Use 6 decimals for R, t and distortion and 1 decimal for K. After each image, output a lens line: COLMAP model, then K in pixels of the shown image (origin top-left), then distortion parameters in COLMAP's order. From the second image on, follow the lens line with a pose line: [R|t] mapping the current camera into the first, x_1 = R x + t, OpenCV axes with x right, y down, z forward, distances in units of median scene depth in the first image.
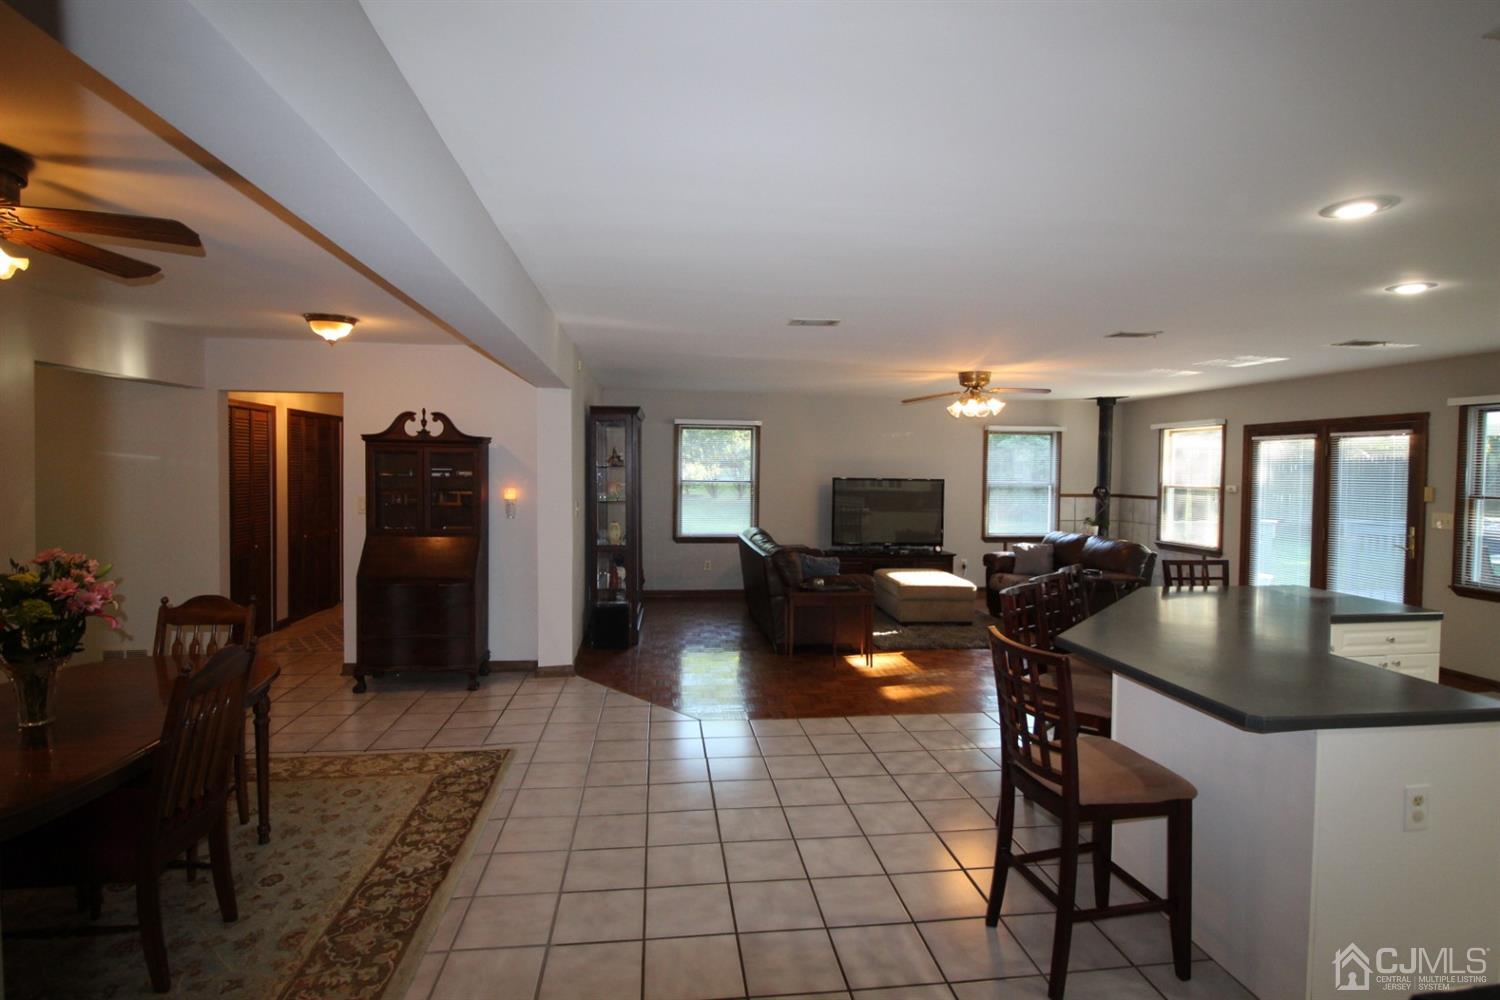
lens RADIAL K [[758.9, 0, 747.5], [0, 758.9, 497.2], [0, 0, 1]] dist [-0.006255, -0.002480]
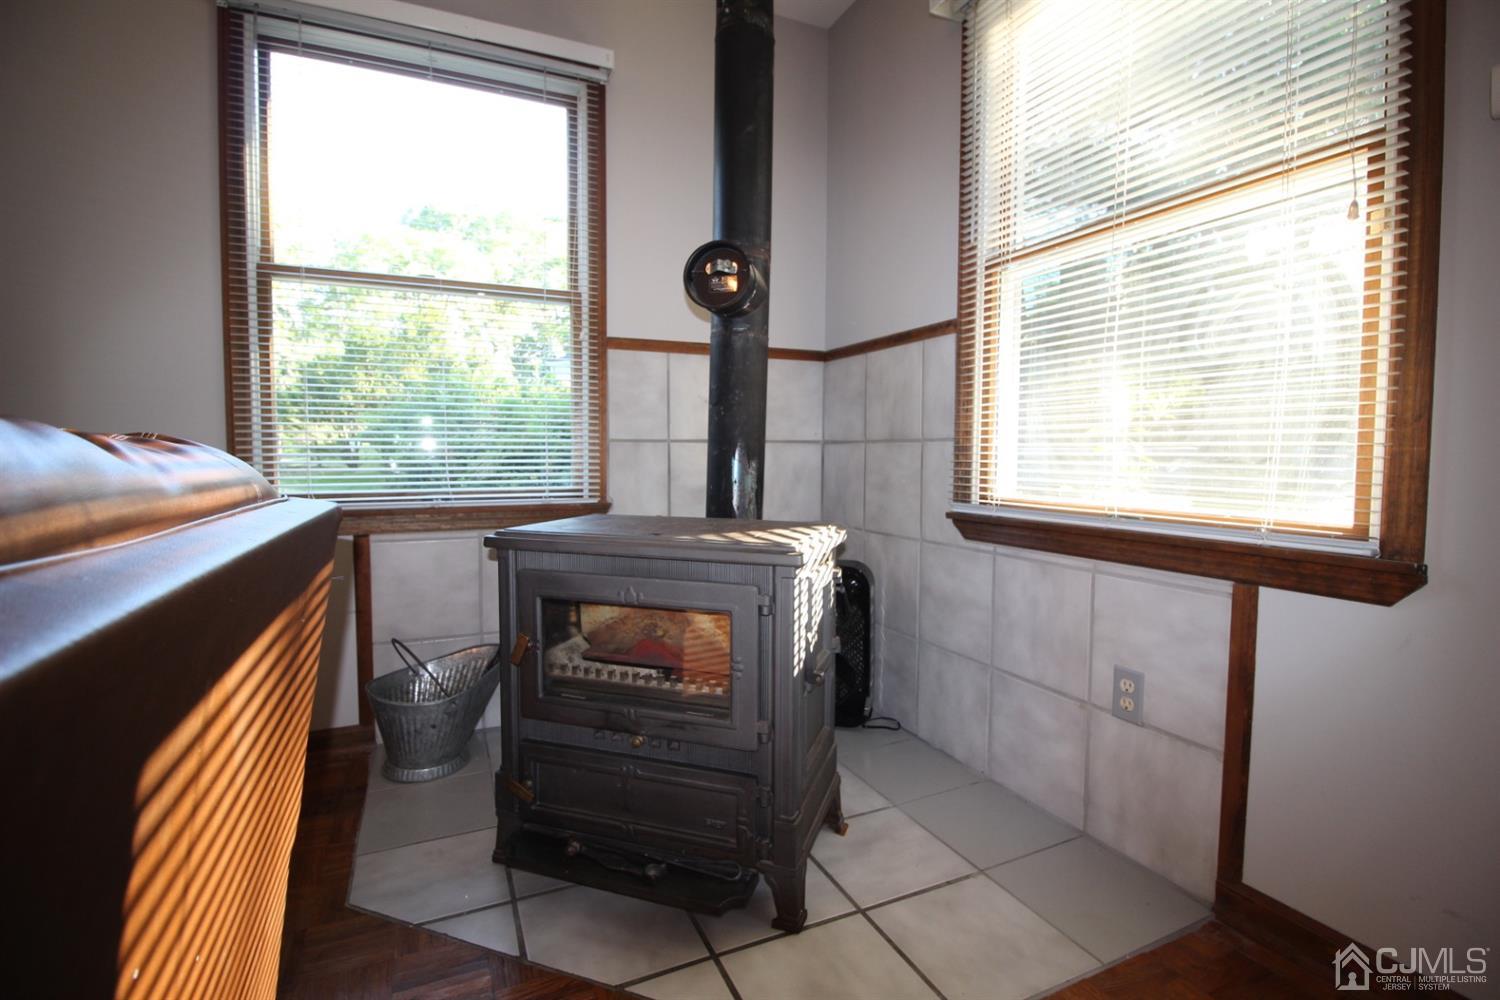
lens RADIAL K [[695.2, 0, 755.7], [0, 695.2, 497.7], [0, 0, 1]] dist [-0.028046, -0.000927]
pose [[0.953483, -0.025628, 0.300356, 0.497881], [0.021408, 0.999621, 0.017335, 0.060911], [-0.300686, -0.010099, 0.953670, 0.973983]]
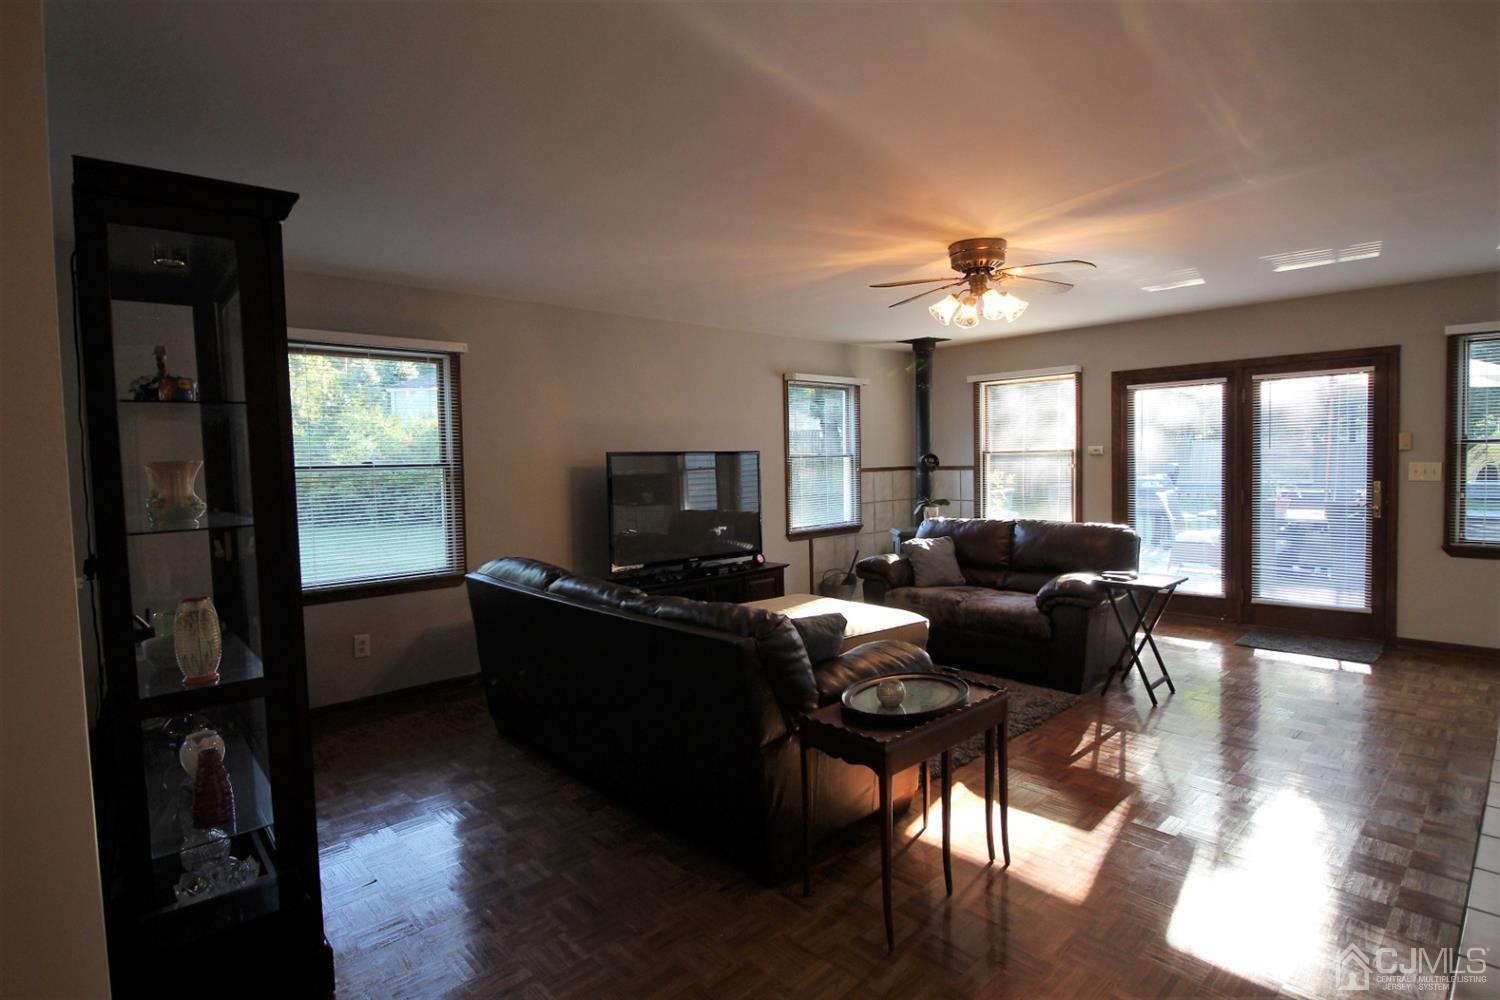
lens RADIAL K [[758.9, 0, 750.1], [0, 758.9, 484.2], [0, 0, 1]] dist [-0.006255, -0.002480]
pose [[0.802307, -0.049037, 0.594894, -0.160938], [0.053104, 0.998532, 0.010690, -0.002822], [-0.594545, 0.023015, 0.803733, 0.588965]]
